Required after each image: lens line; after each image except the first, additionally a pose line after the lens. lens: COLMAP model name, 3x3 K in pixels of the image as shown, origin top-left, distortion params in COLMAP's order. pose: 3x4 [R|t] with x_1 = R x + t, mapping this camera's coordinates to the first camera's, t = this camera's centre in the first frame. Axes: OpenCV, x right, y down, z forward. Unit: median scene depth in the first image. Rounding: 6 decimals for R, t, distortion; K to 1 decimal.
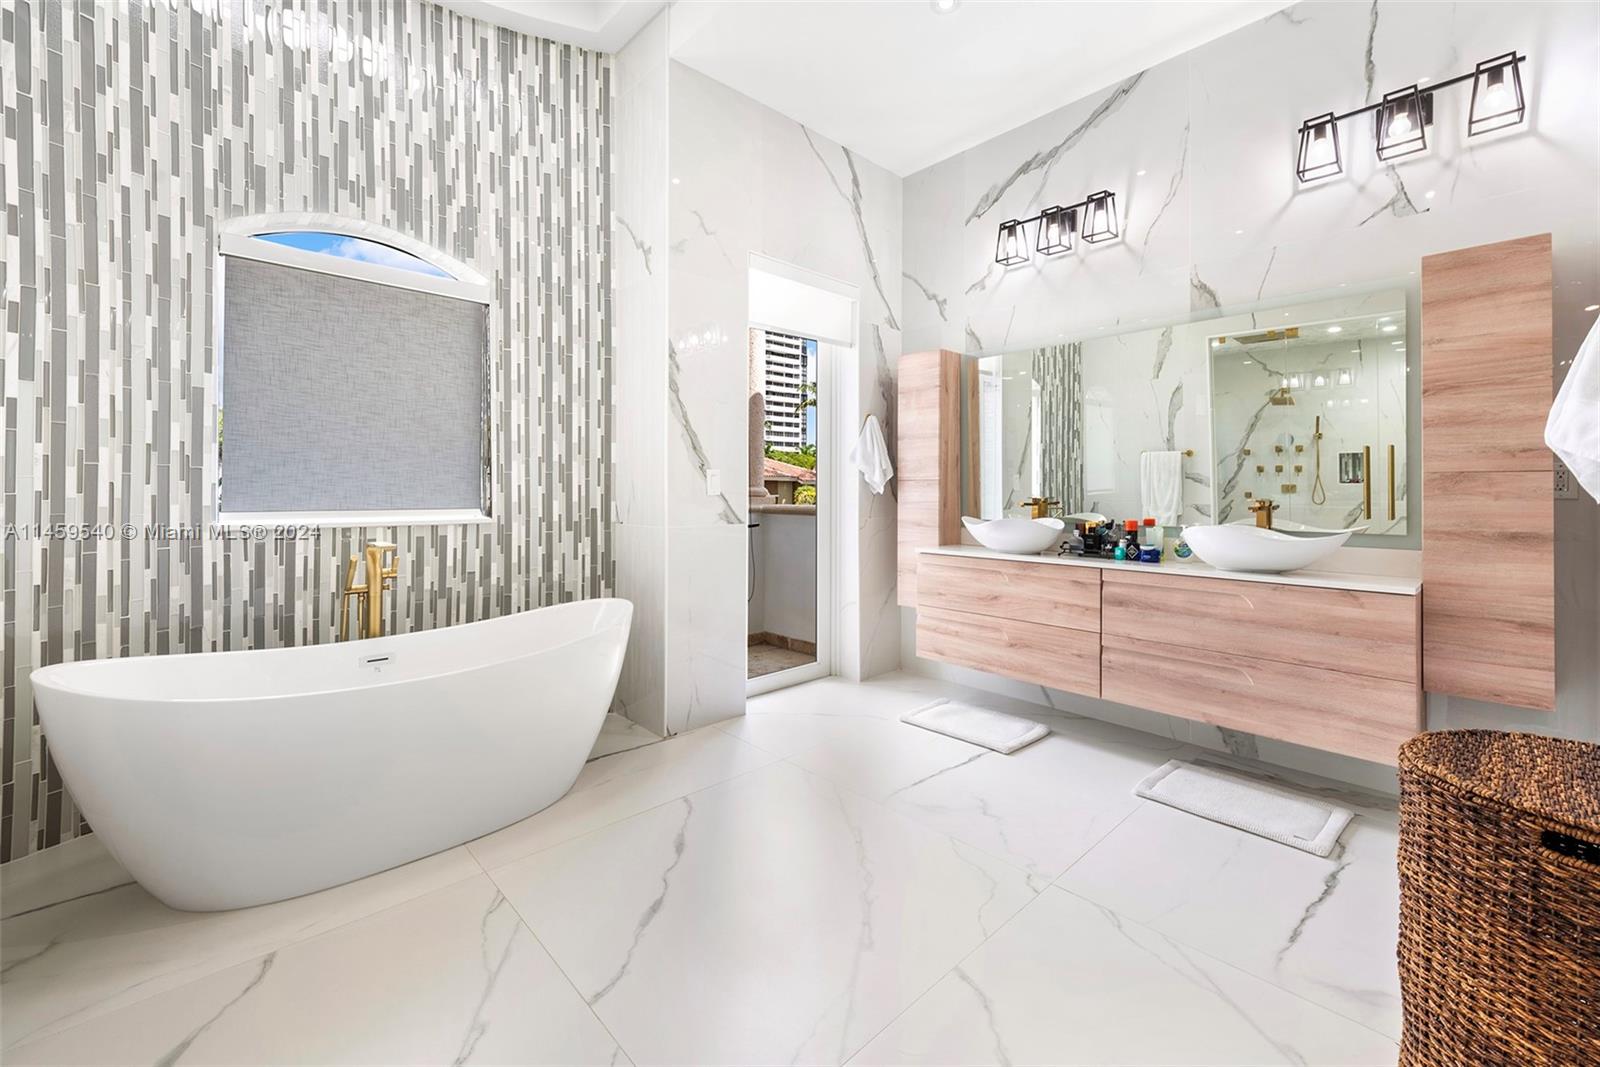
lens RADIAL K [[660.7, 0, 801.5], [0, 660.7, 483.5], [0, 0, 1]] dist [0.000775, -0.000307]
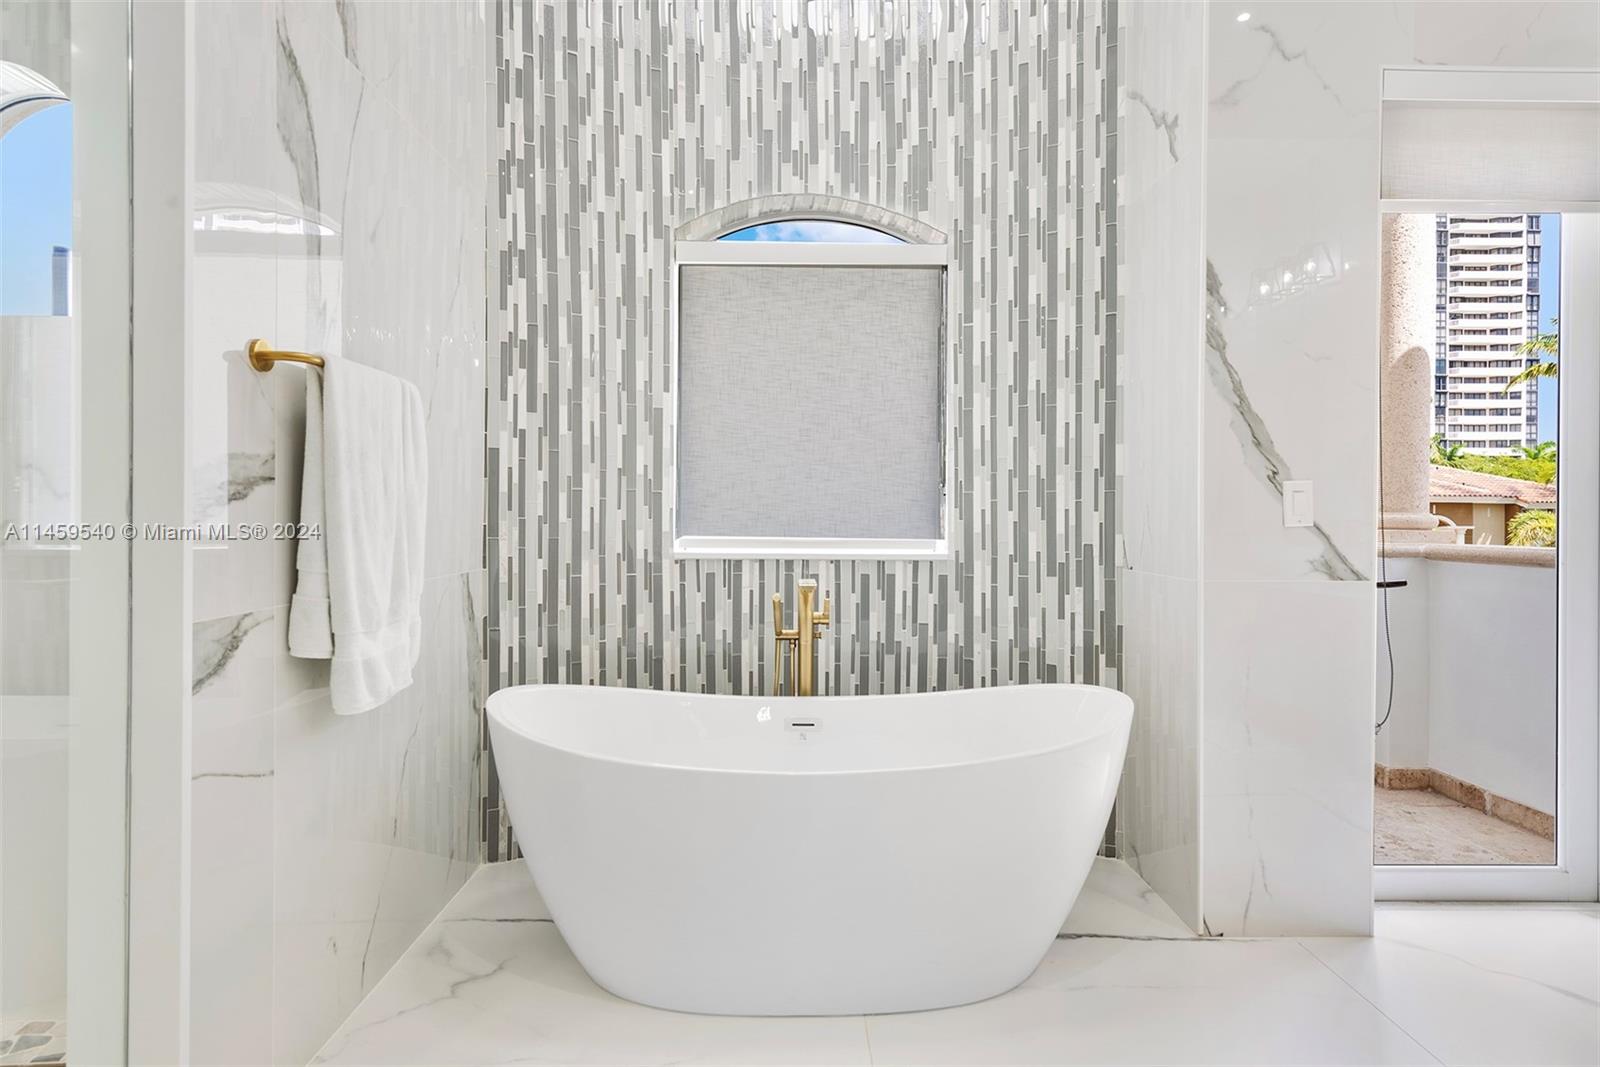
lens RADIAL K [[791.4, 0, 797.5], [0, 791.4, 517.0], [0, 0, 1]] dist [0.015686, -0.001049]
pose [[0.739851, 0.003953, -0.672759, 0.006827], [0.002872, 0.999955, 0.009034, 0.002168], [0.672765, -0.008616, 0.739807, 0.223917]]
